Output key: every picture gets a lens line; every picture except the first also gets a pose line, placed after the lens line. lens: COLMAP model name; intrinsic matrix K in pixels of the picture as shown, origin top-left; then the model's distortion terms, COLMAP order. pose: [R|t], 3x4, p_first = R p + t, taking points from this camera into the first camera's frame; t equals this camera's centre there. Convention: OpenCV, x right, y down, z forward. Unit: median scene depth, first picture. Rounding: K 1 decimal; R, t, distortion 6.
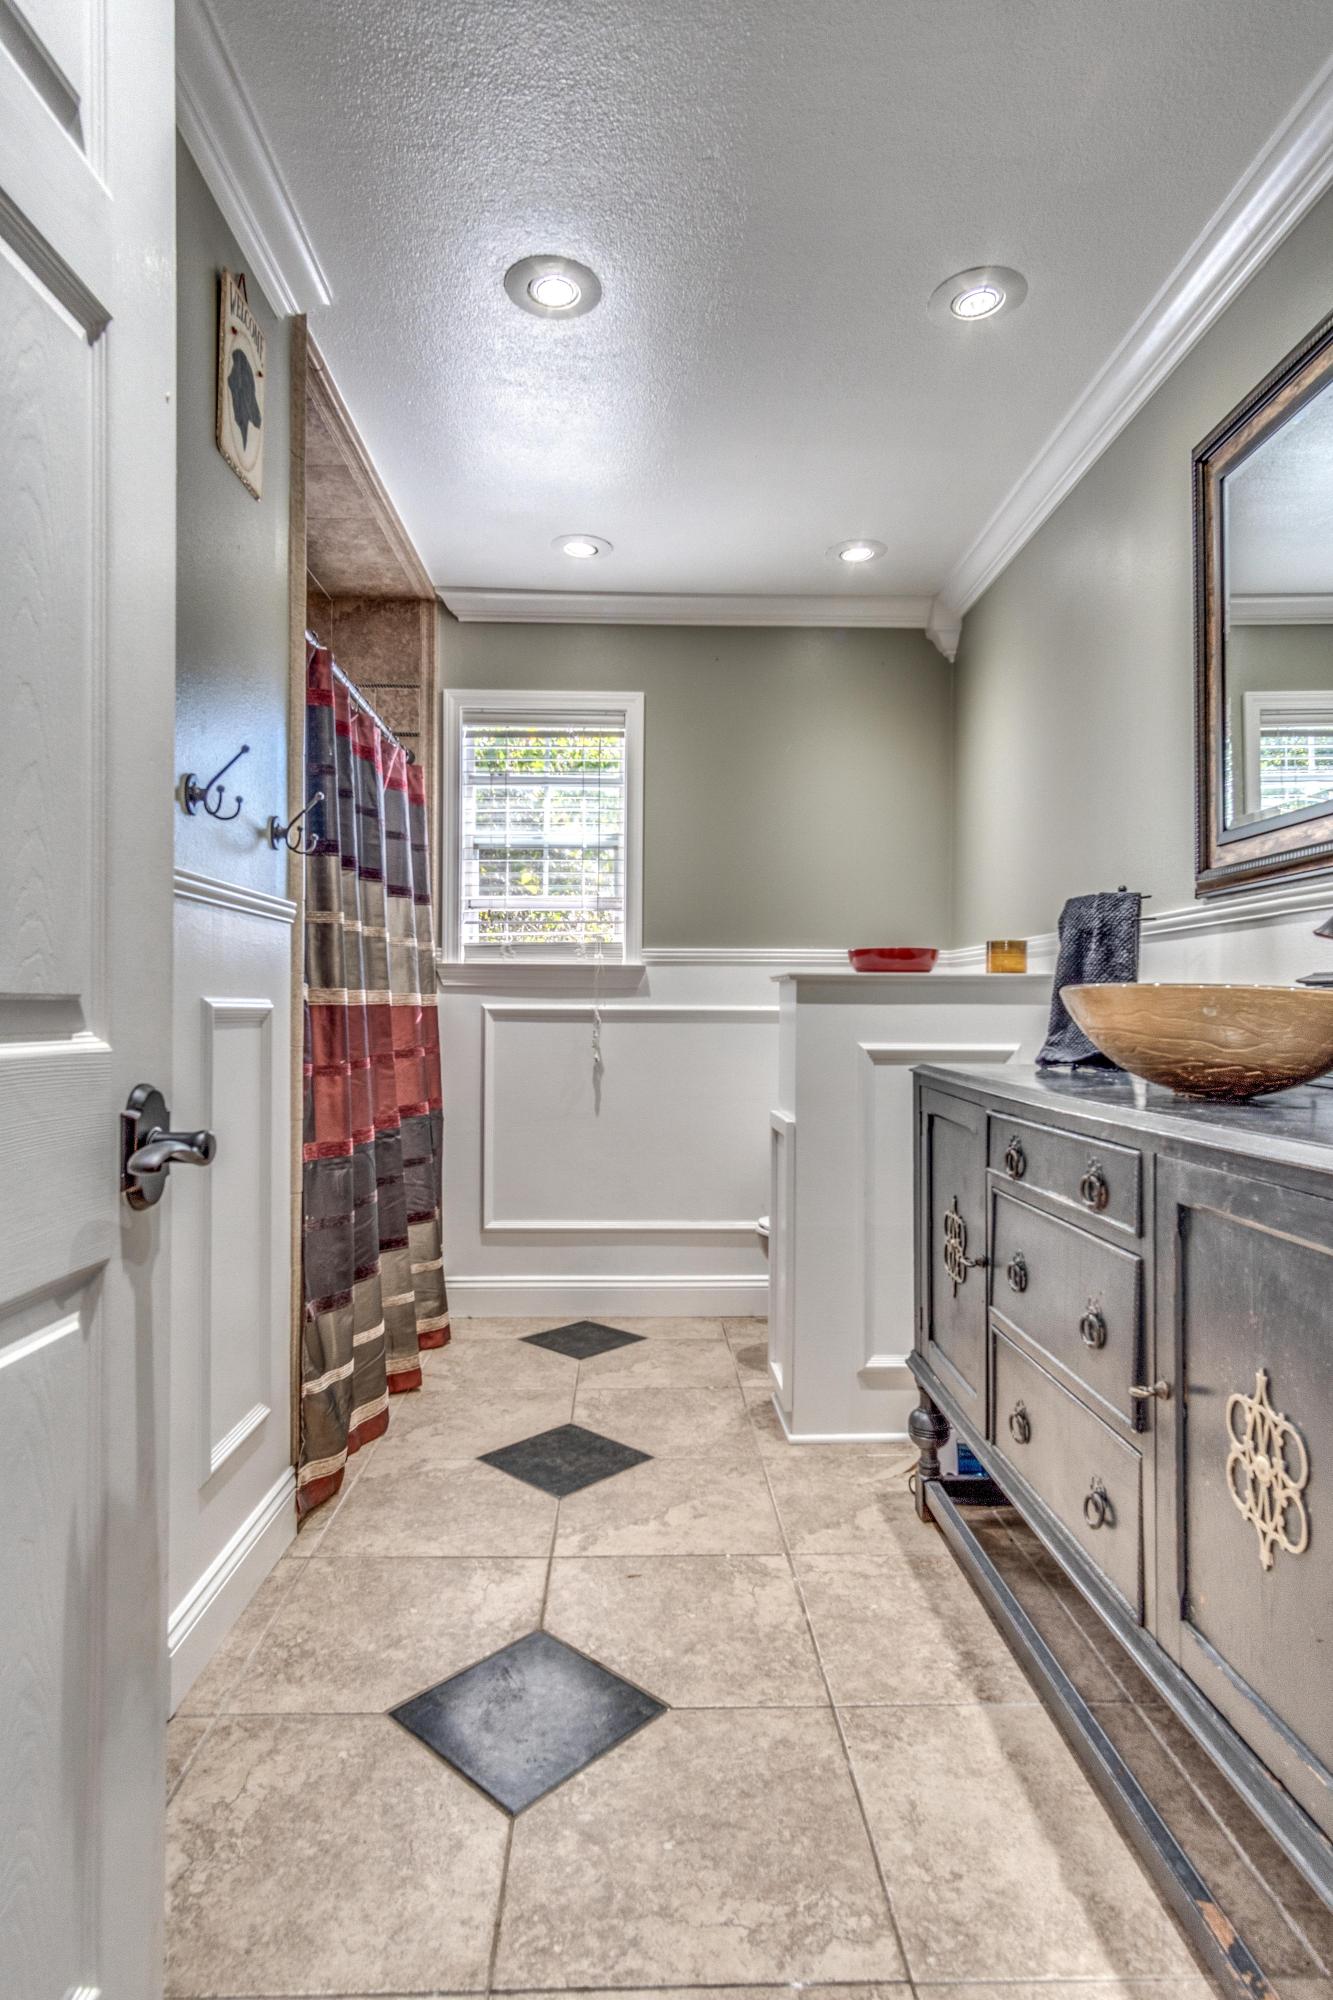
lens RADIAL K [[1077.6, 0, 665.4], [0, 1077.6, 1004.8], [0, 0, 1]] dist [-0.005067, -0.000700]
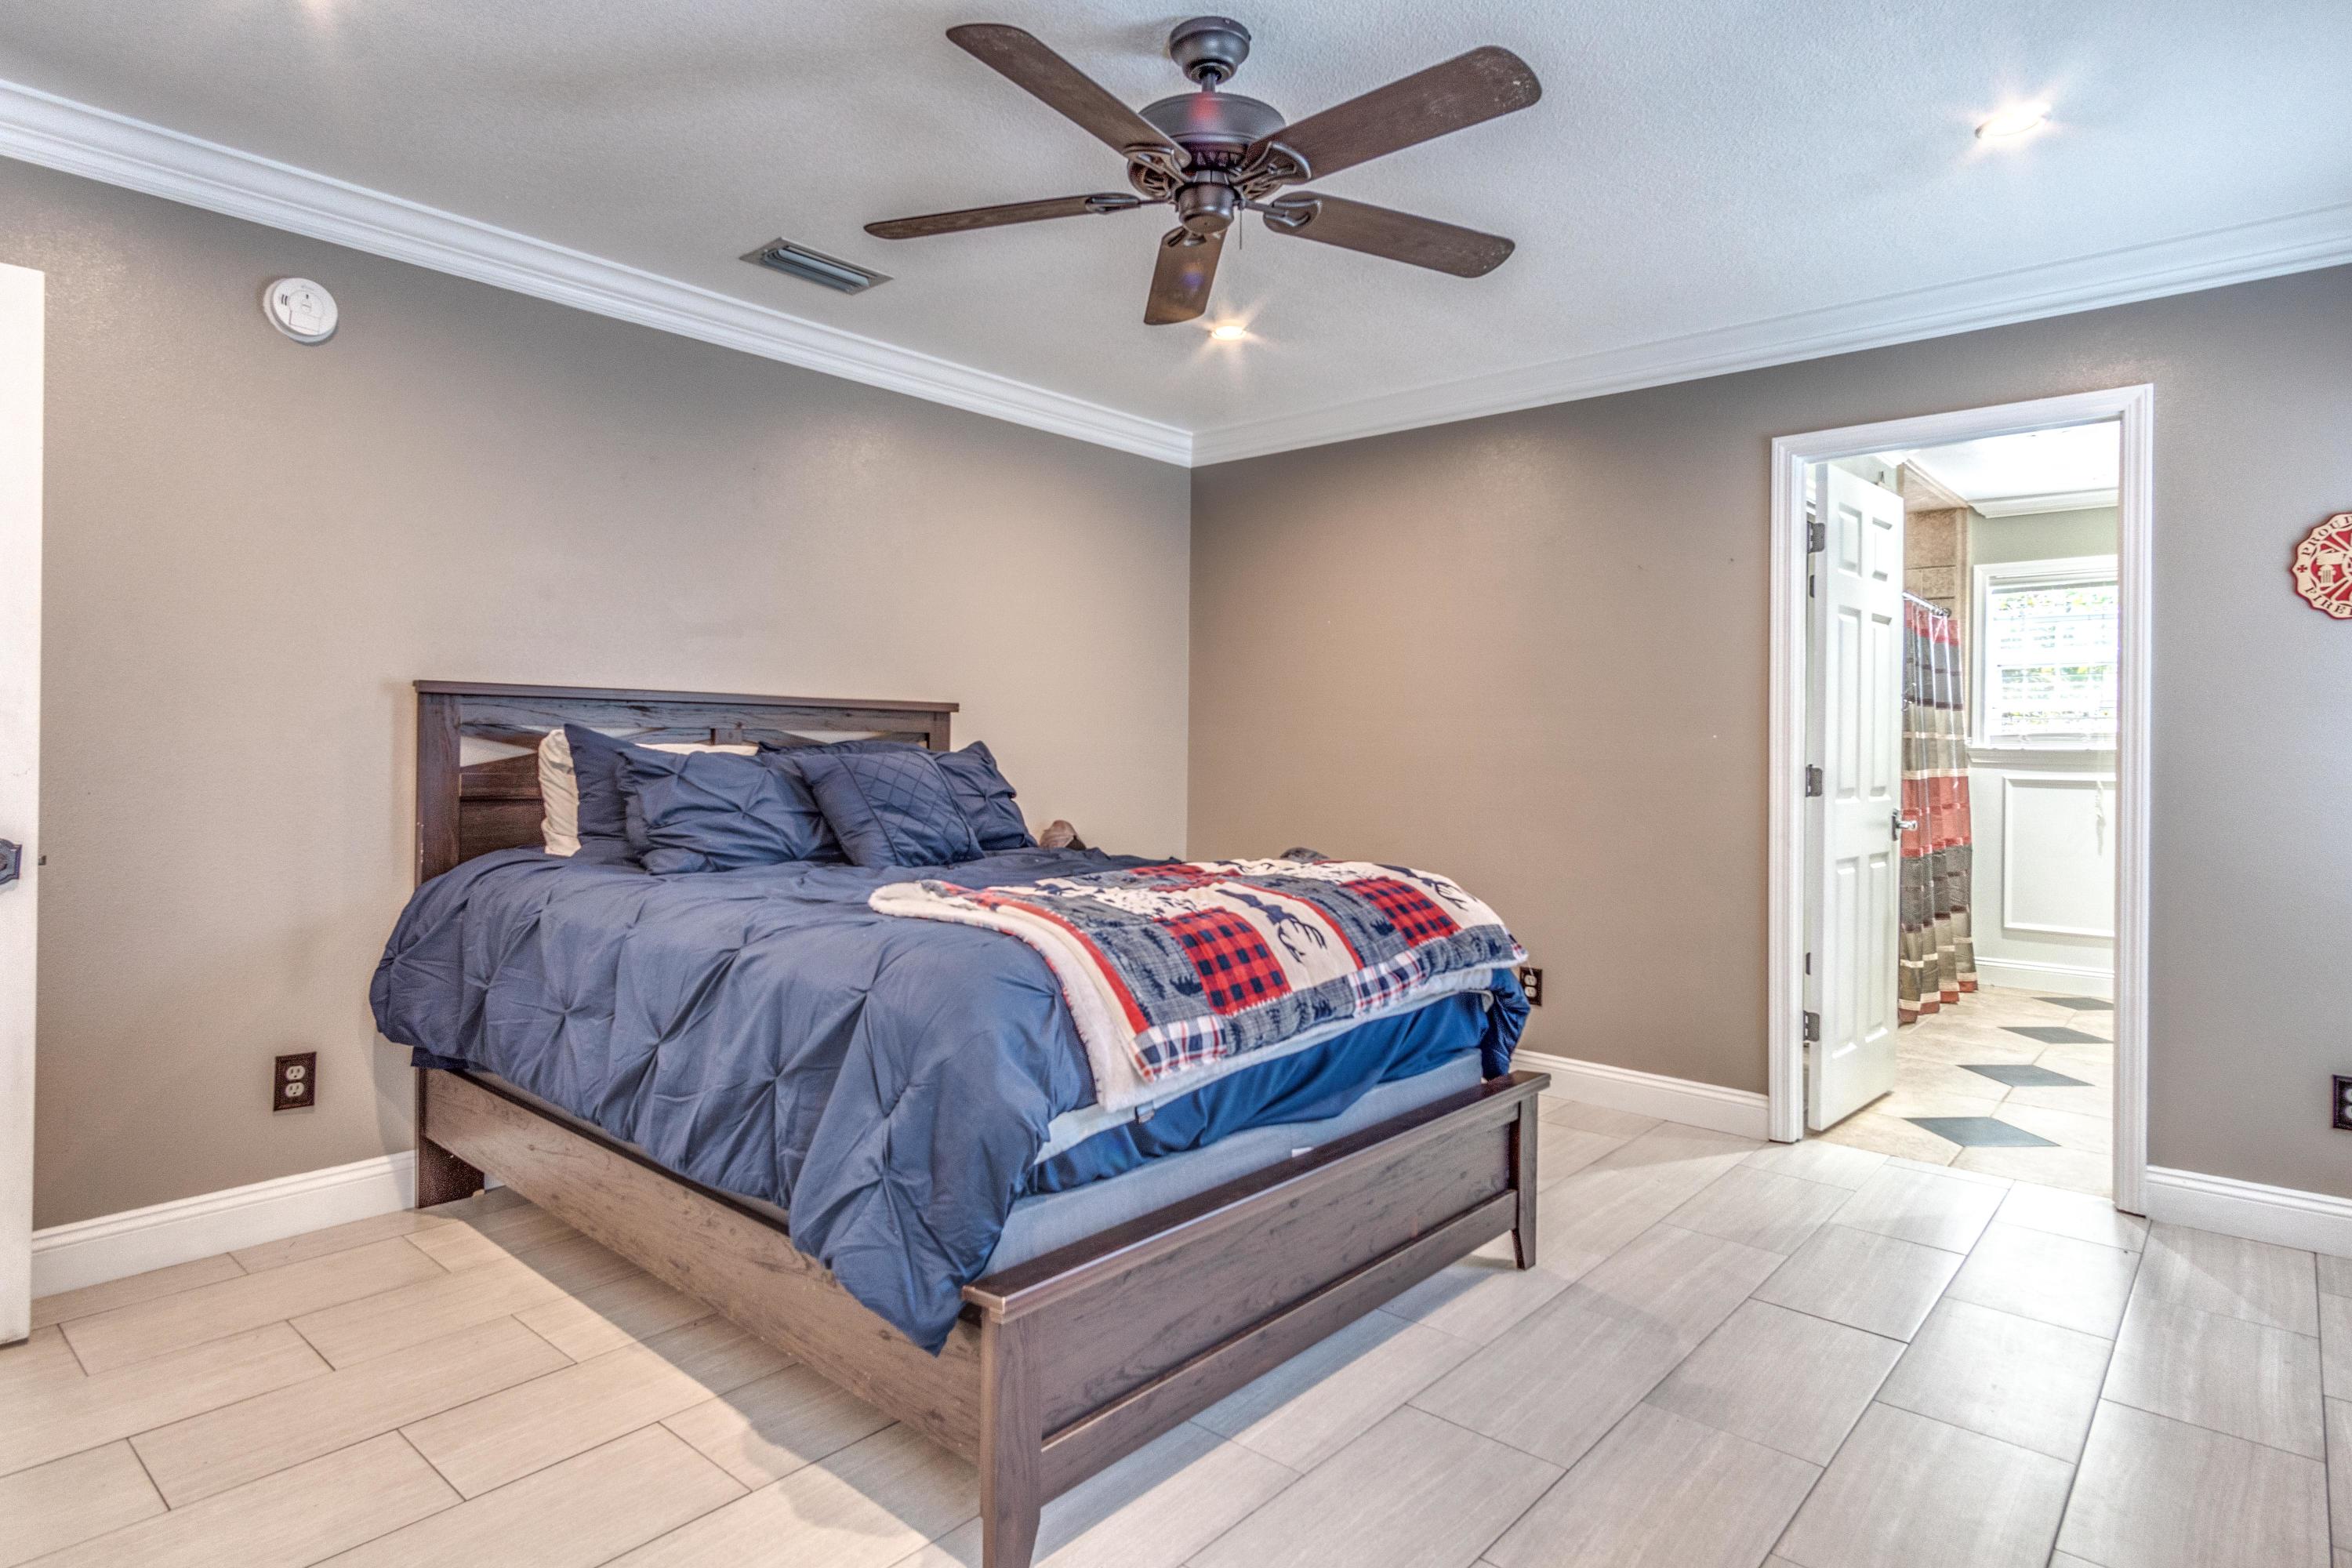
lens RADIAL K [[1267.2, 0, 1178.7], [0, 1267.2, 765.8], [0, 0, 1]] dist [-0.005067, -0.000700]
pose [[0.732164, 0.004673, -0.681112, 0.192318], [0.000442, 0.999973, 0.007336, -0.028310], [0.681128, -0.005672, 0.732142, -1.092050]]
